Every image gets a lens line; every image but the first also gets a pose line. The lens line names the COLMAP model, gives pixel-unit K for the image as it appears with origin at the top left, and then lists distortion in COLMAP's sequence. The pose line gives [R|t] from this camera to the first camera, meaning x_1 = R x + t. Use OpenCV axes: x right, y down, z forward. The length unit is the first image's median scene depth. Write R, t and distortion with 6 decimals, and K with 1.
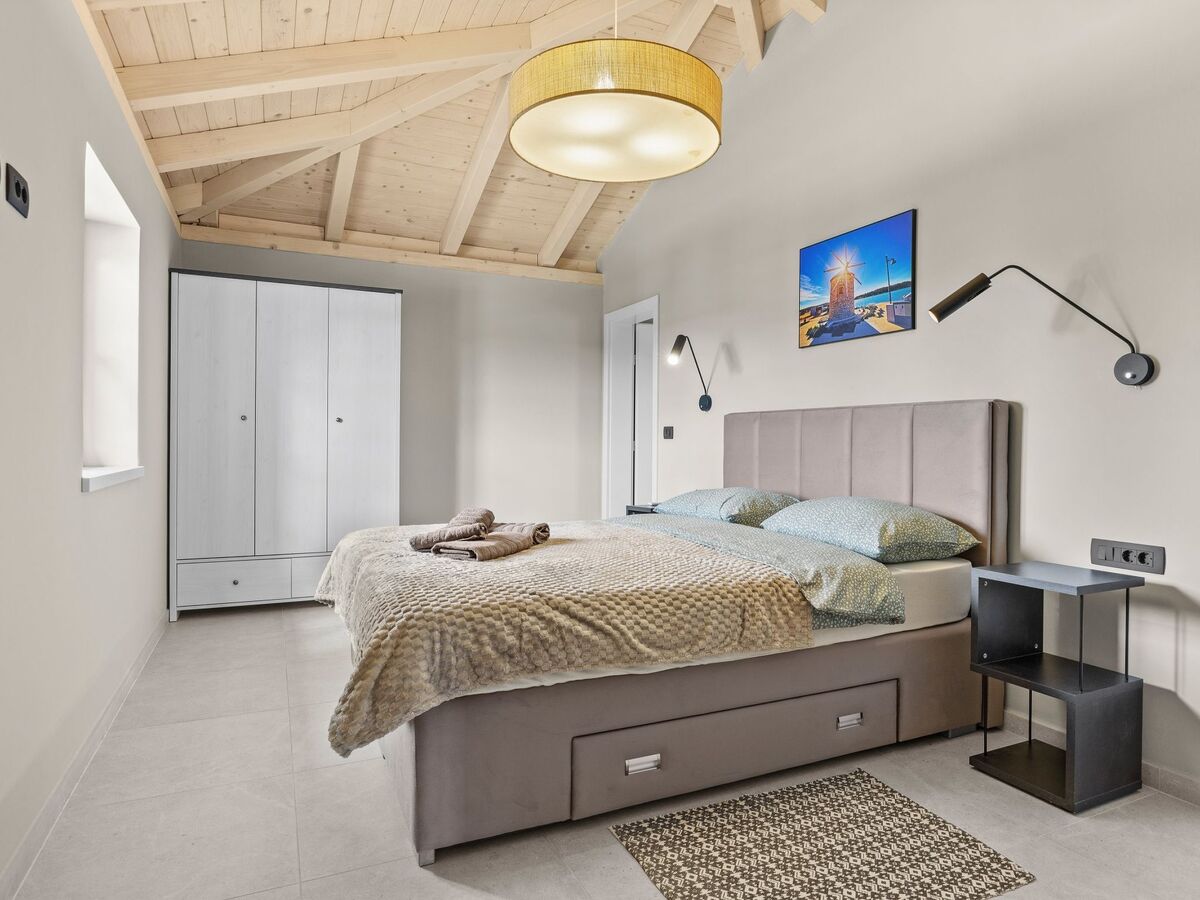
lens RADIAL K [[709.8, 0, 600.8], [0, 709.8, 448.6], [0, 0, 1]] dist [-0.006331, -0.005512]
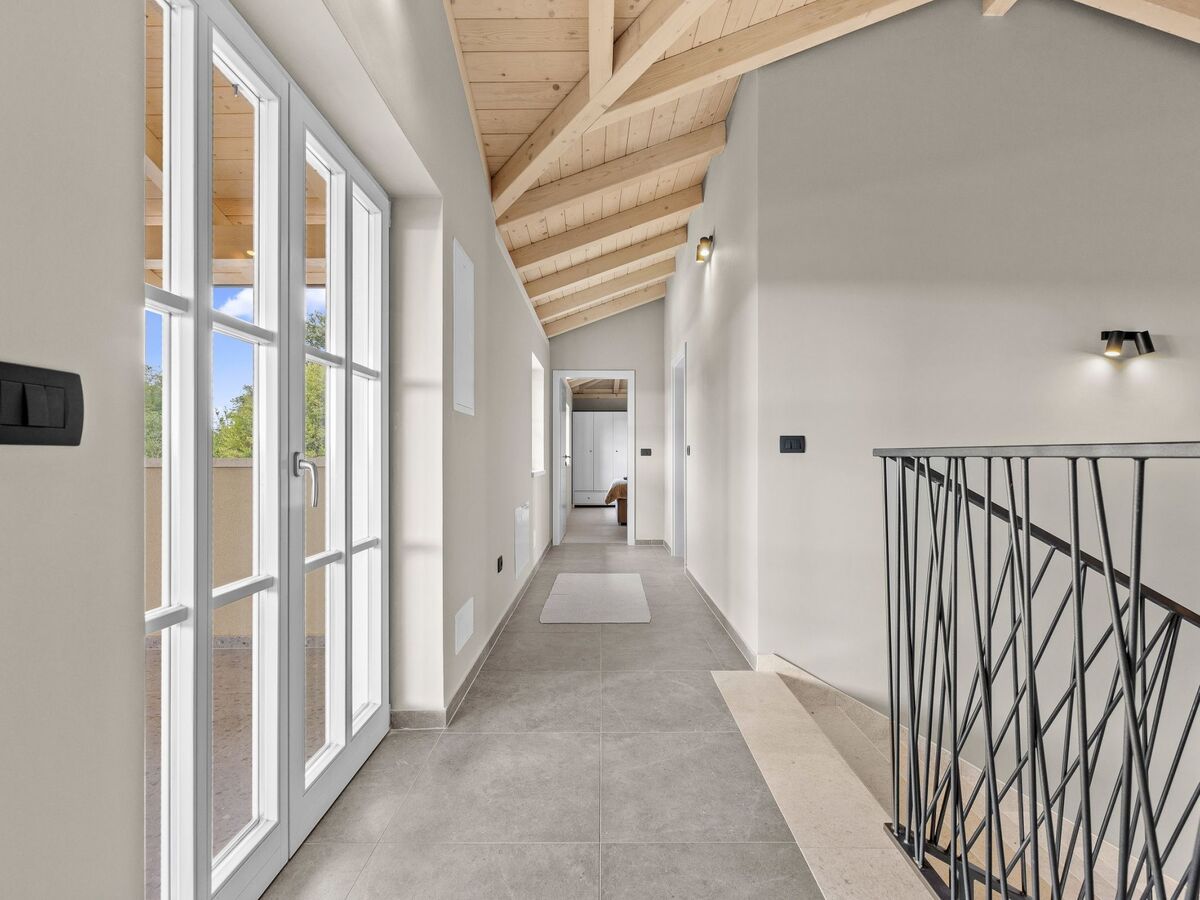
lens RADIAL K [[542.0, 0, 599.8], [0, 542.0, 452.6], [0, 0, 1]] dist [-0.003518, 0.000136]
pose [[0.904617, -0.011690, -0.426065, 0.591854], [0.004819, 0.999840, -0.017201, 0.010257], [0.426198, 0.013507, 0.904529, -1.225955]]
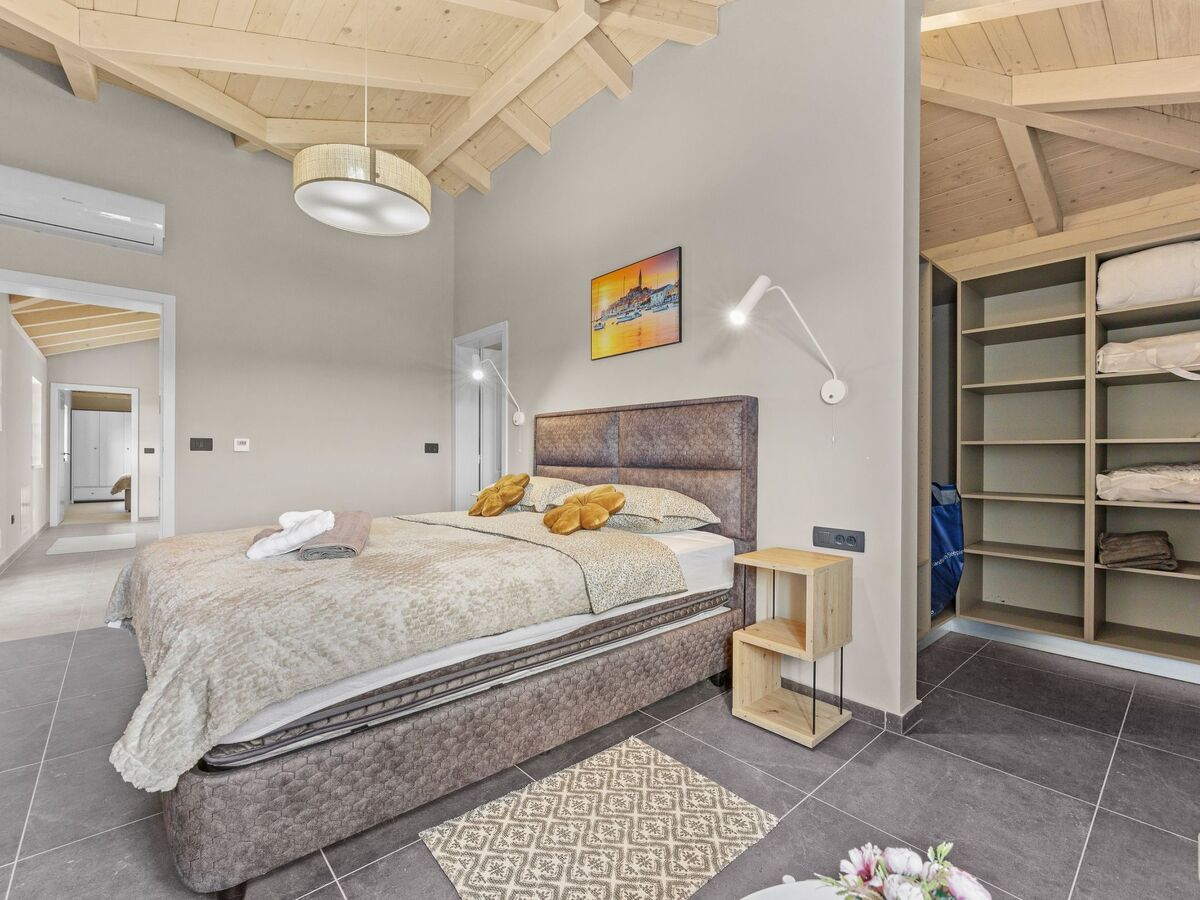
lens RADIAL K [[542.0, 0, 595.5], [0, 542.0, 455.9], [0, 0, 1]] dist [-0.003518, 0.000136]
pose [[0.959377, -0.002534, 0.282116, 1.335146], [0.004966, 0.999956, -0.007906, 0.036199], [-0.282084, 0.008986, 0.959348, -2.679528]]
